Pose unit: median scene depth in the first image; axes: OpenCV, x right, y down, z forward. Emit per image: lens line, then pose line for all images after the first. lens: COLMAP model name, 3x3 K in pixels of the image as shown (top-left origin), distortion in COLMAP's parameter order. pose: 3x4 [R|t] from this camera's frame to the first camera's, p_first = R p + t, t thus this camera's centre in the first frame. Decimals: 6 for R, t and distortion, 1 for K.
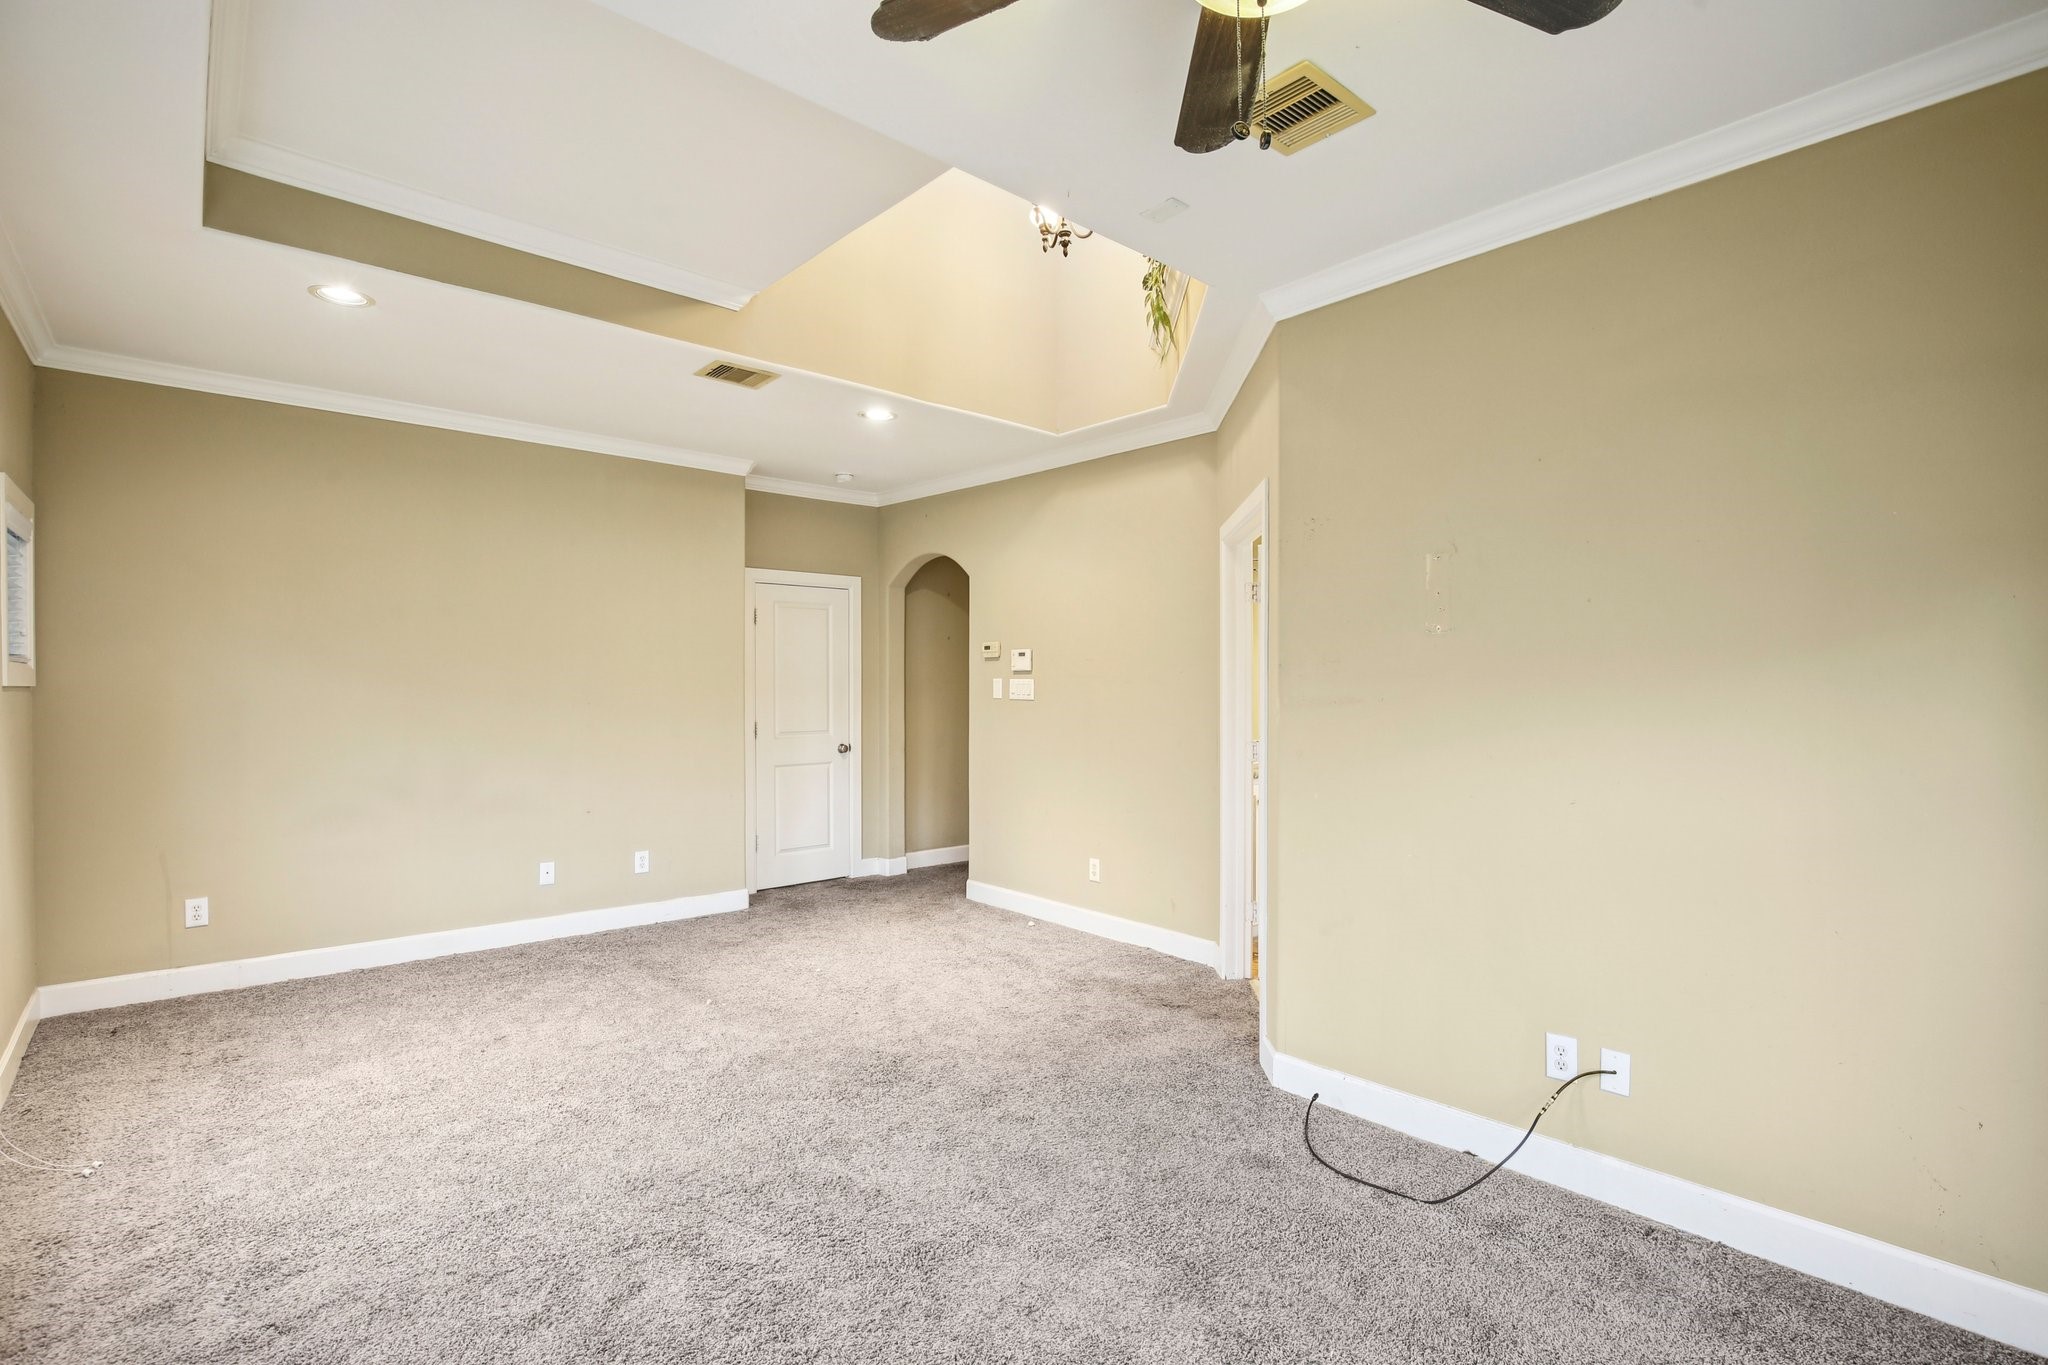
lens RADIAL K [[950.7, 0, 1012.9], [0, 950.7, 680.3], [0, 0, 1]] dist [-0.033535, 0.006724]
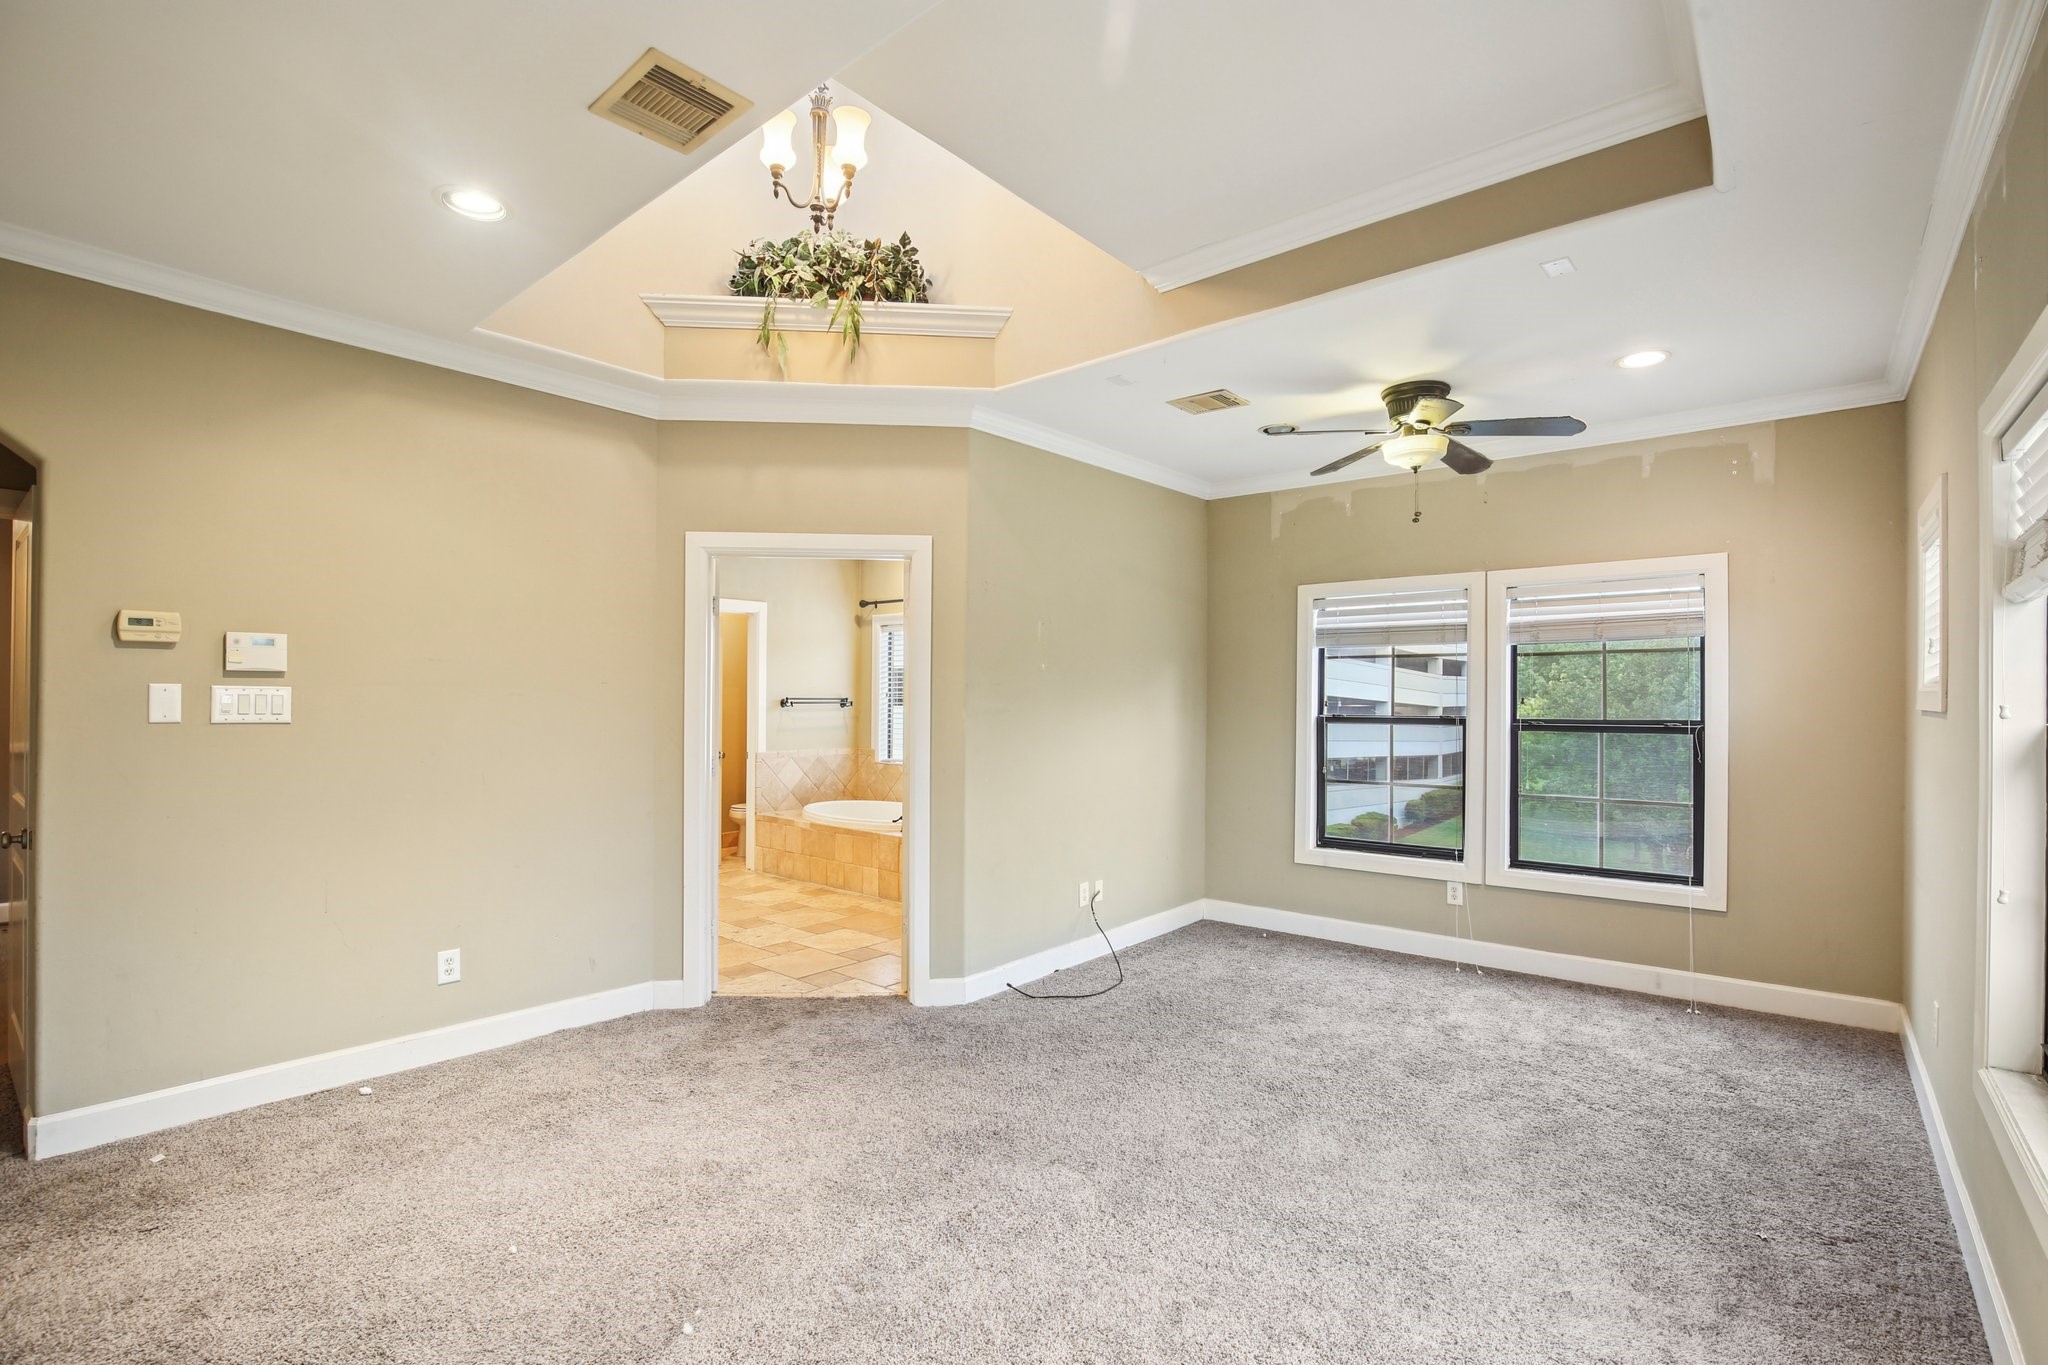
lens RADIAL K [[950.7, 0, 1028.8], [0, 950.7, 688.7], [0, 0, 1]] dist [-0.033535, 0.006724]
pose [[-0.154157, 0.004716, 0.988035, -0.829872], [-0.014210, 0.999875, -0.006990, -0.003736], [-0.987944, -0.015118, -0.154071, 0.884769]]
